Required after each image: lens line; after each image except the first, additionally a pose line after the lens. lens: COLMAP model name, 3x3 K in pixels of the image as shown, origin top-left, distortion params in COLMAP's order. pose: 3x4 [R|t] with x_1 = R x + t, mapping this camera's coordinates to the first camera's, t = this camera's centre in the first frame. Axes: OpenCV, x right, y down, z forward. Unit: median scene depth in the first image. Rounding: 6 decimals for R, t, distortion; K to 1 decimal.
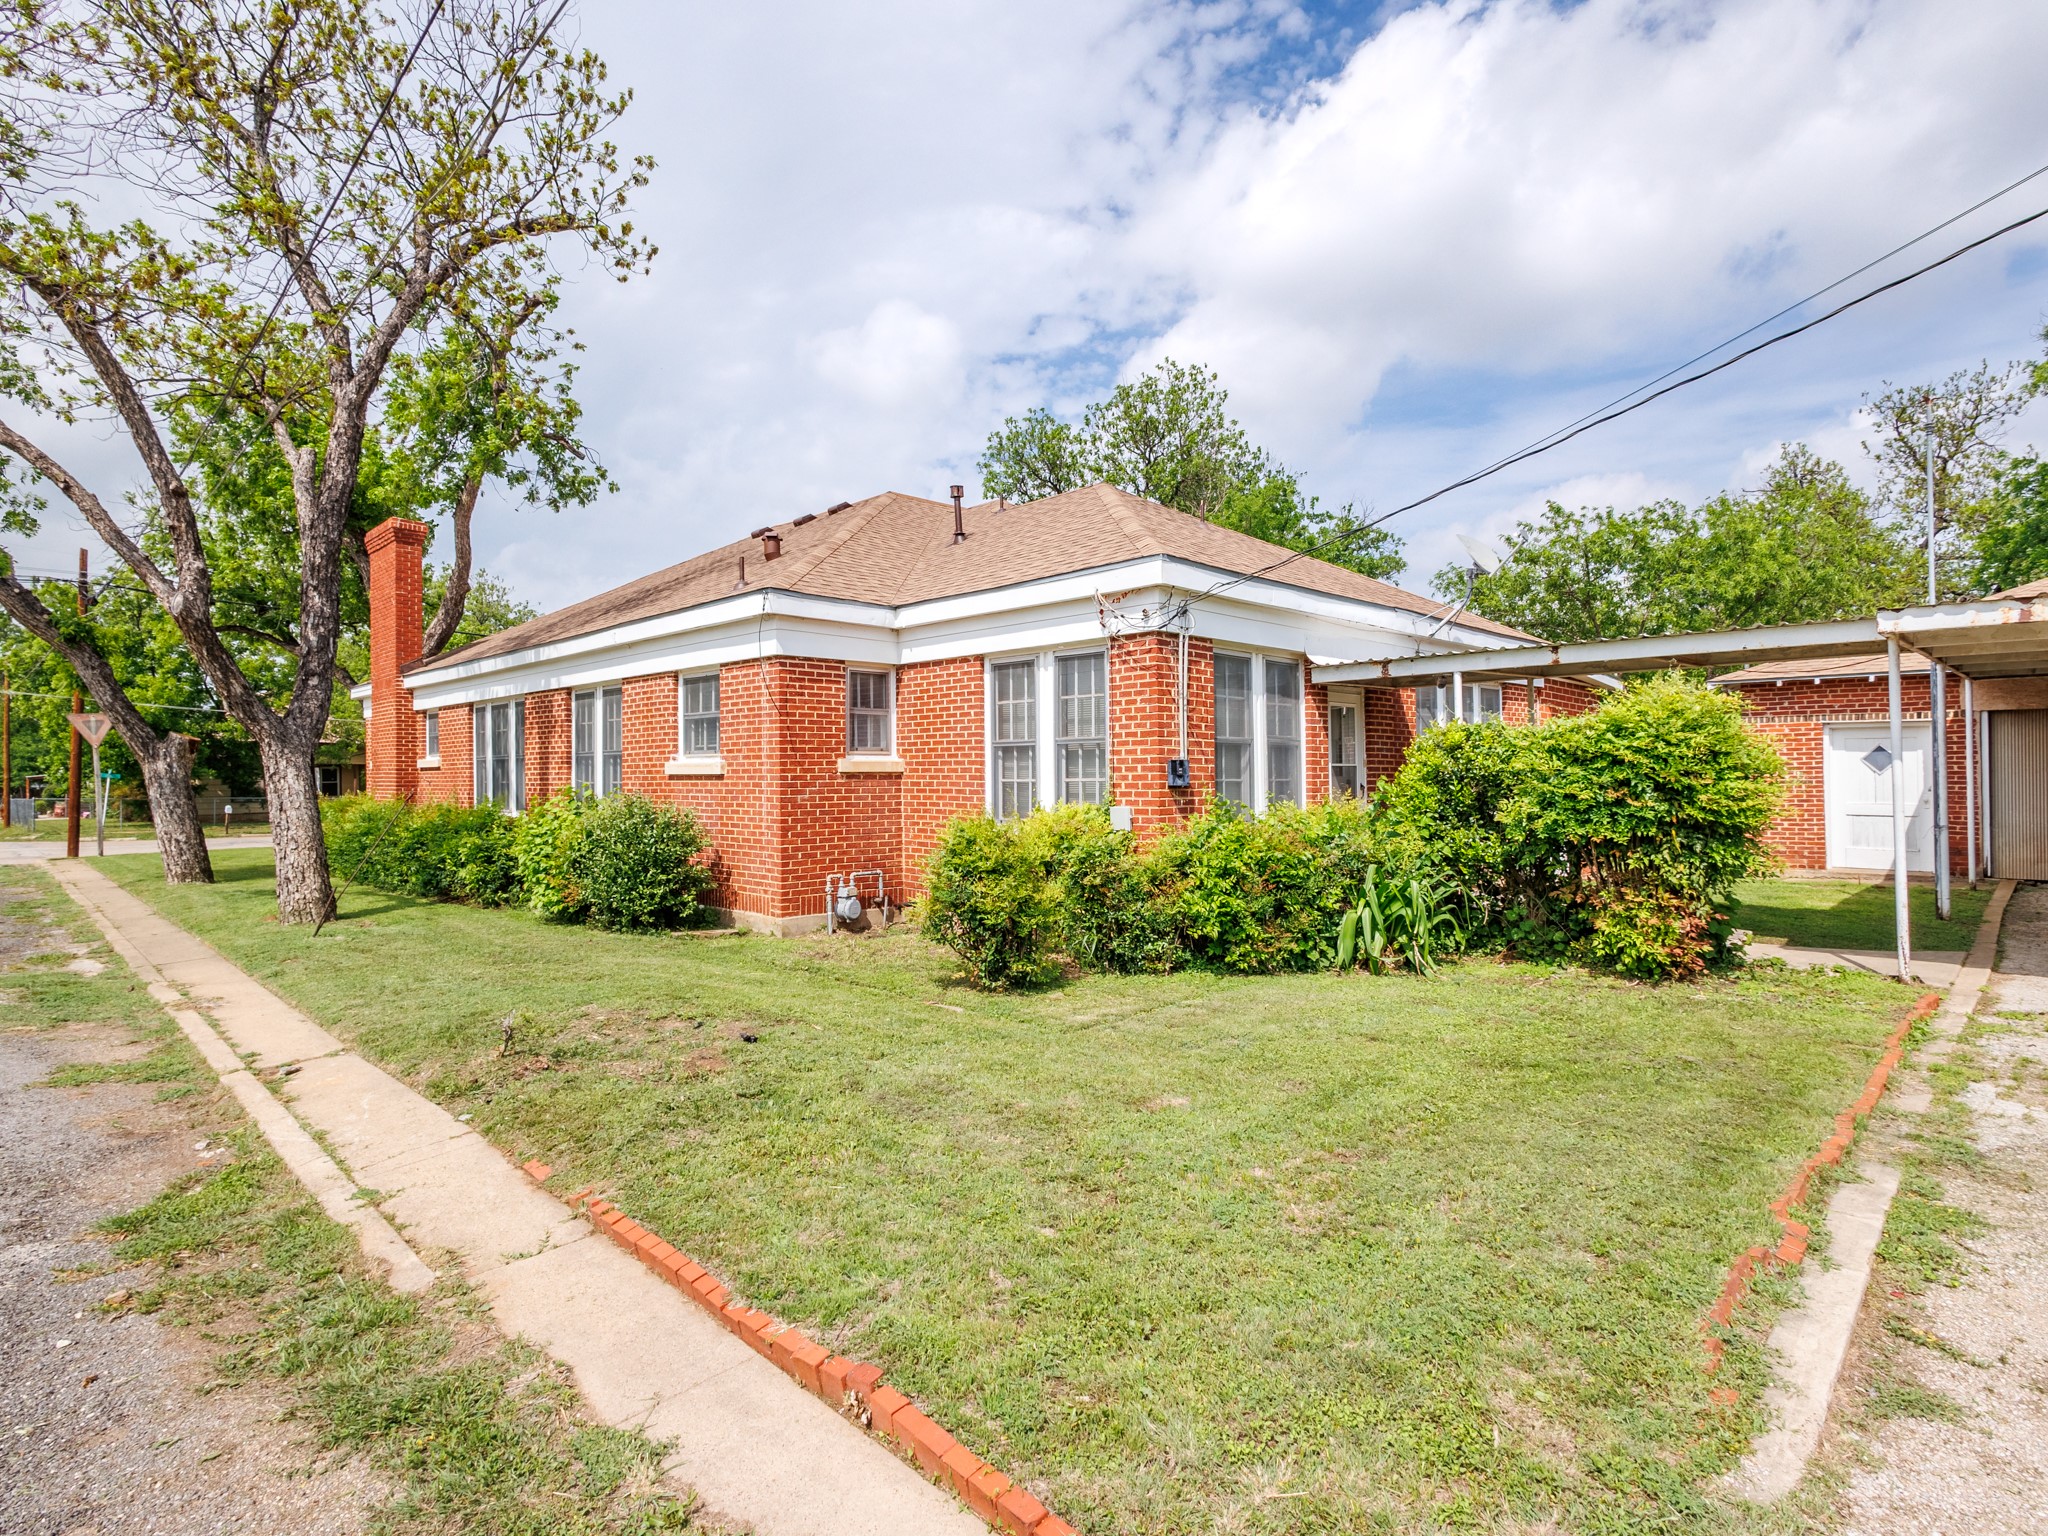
lens RADIAL K [[1052.3, 0, 1015.9], [0, 1052.3, 777.3], [0, 0, 1]] dist [0.010692, 0.001248]
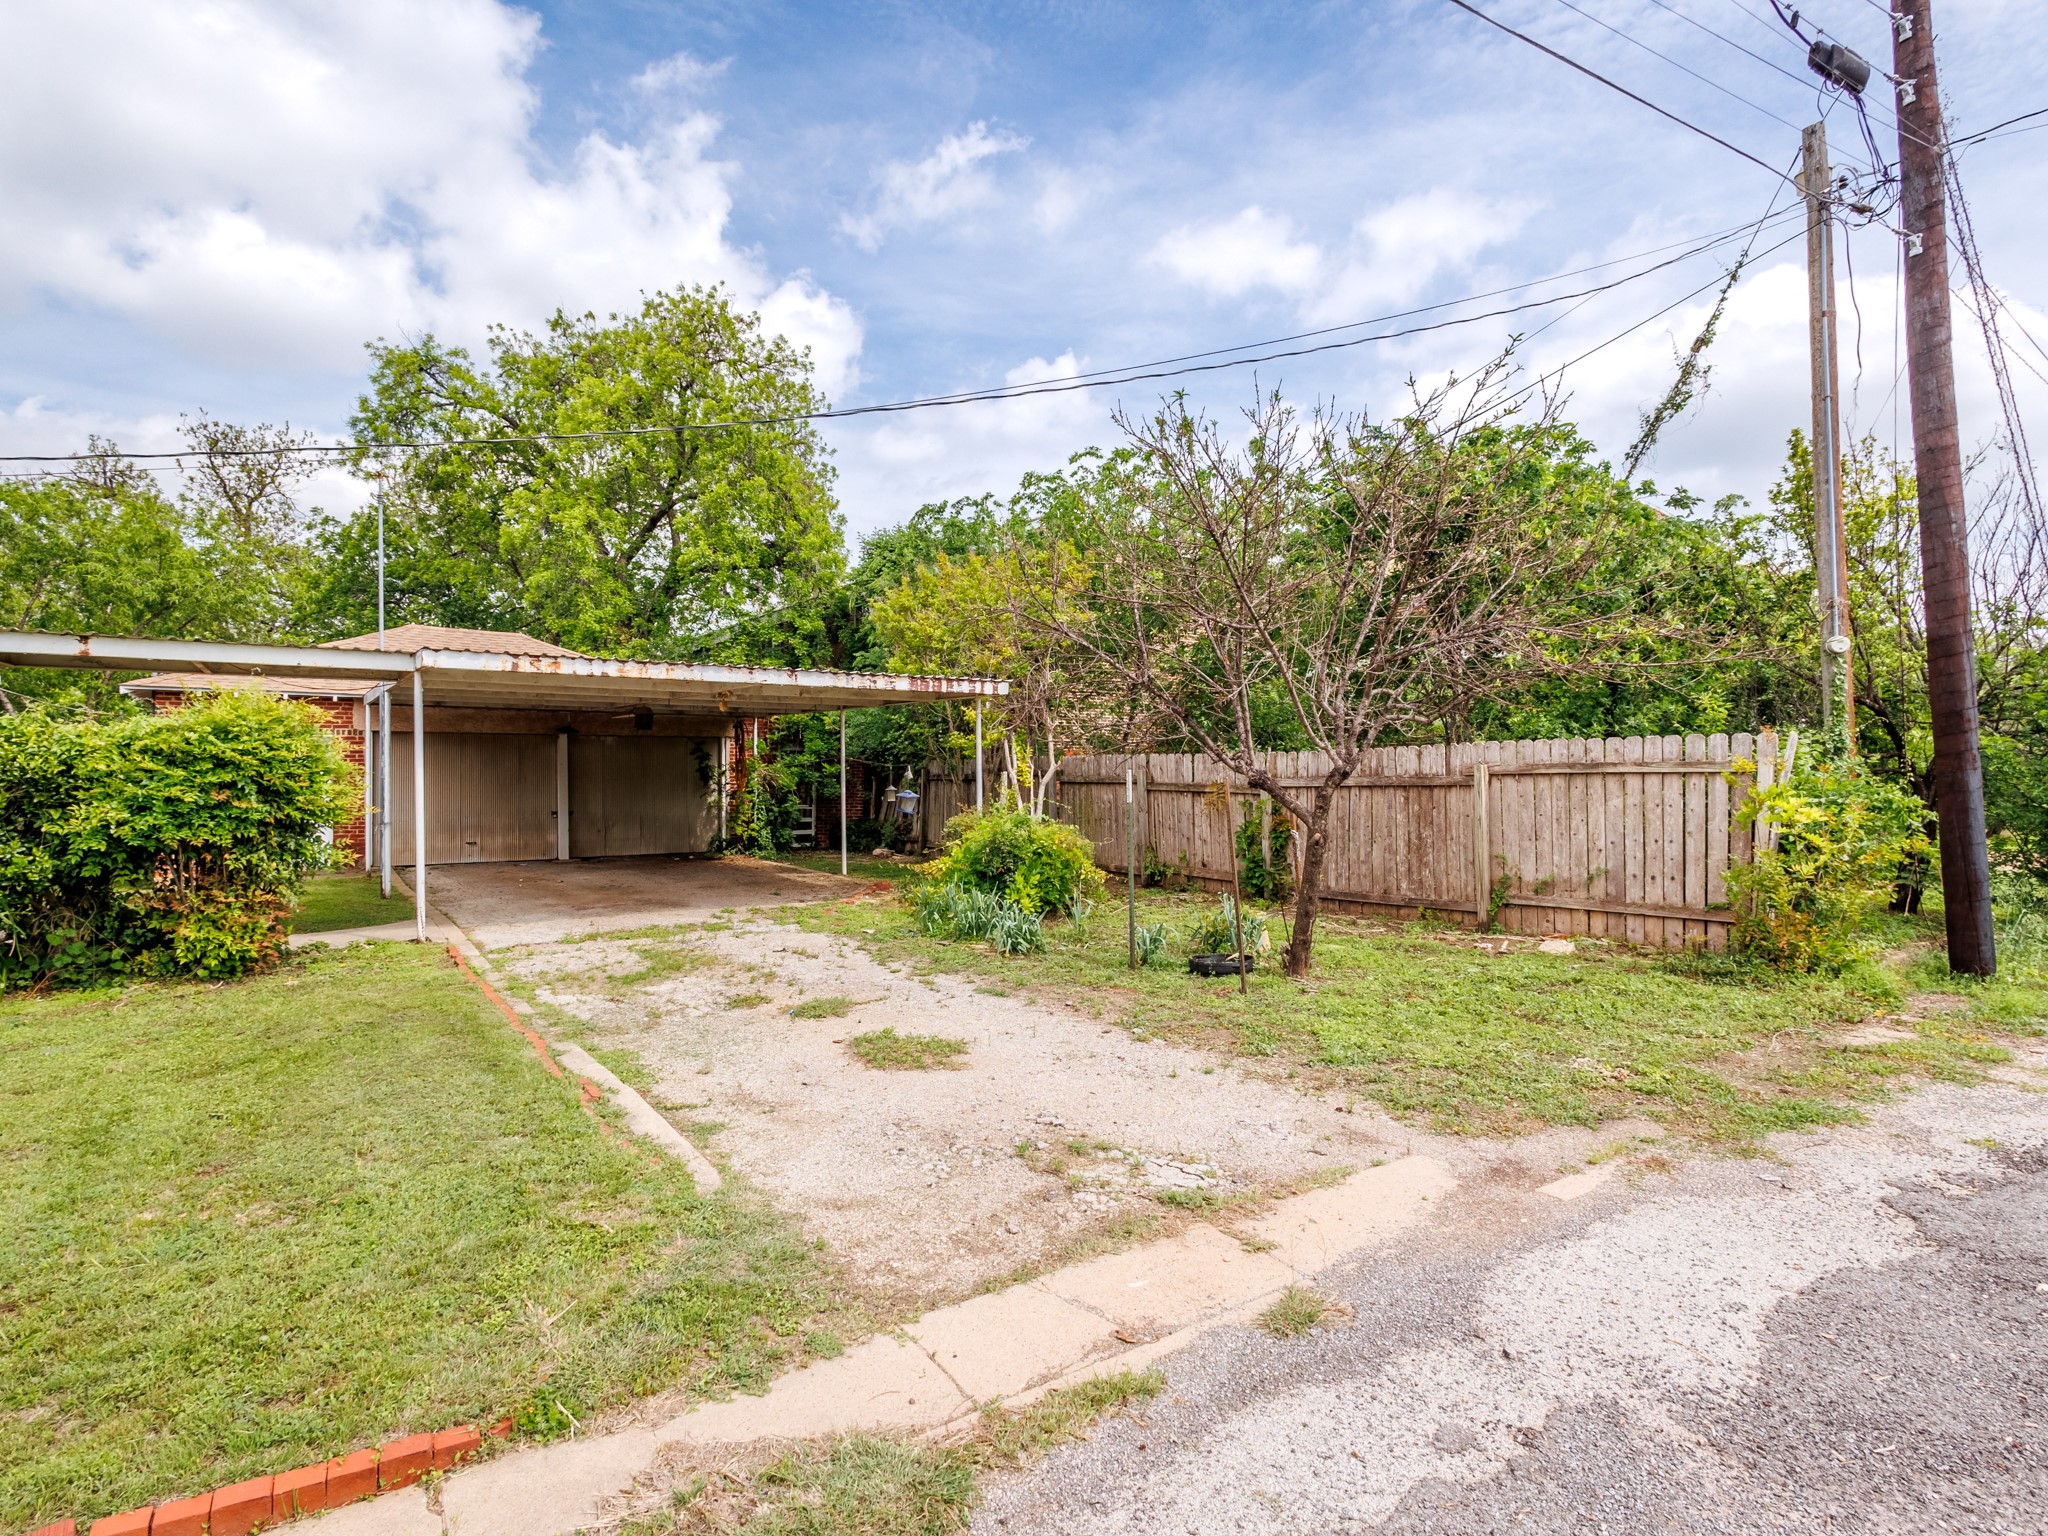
lens RADIAL K [[1052.3, 0, 1015.9], [0, 1052.3, 777.3], [0, 0, 1]] dist [0.010692, 0.001248]
pose [[0.198555, 0.006610, 0.980068, -0.271250], [0.004551, 0.999960, -0.007666, 0.008826], [-0.980079, 0.005983, 0.198517, 0.055868]]
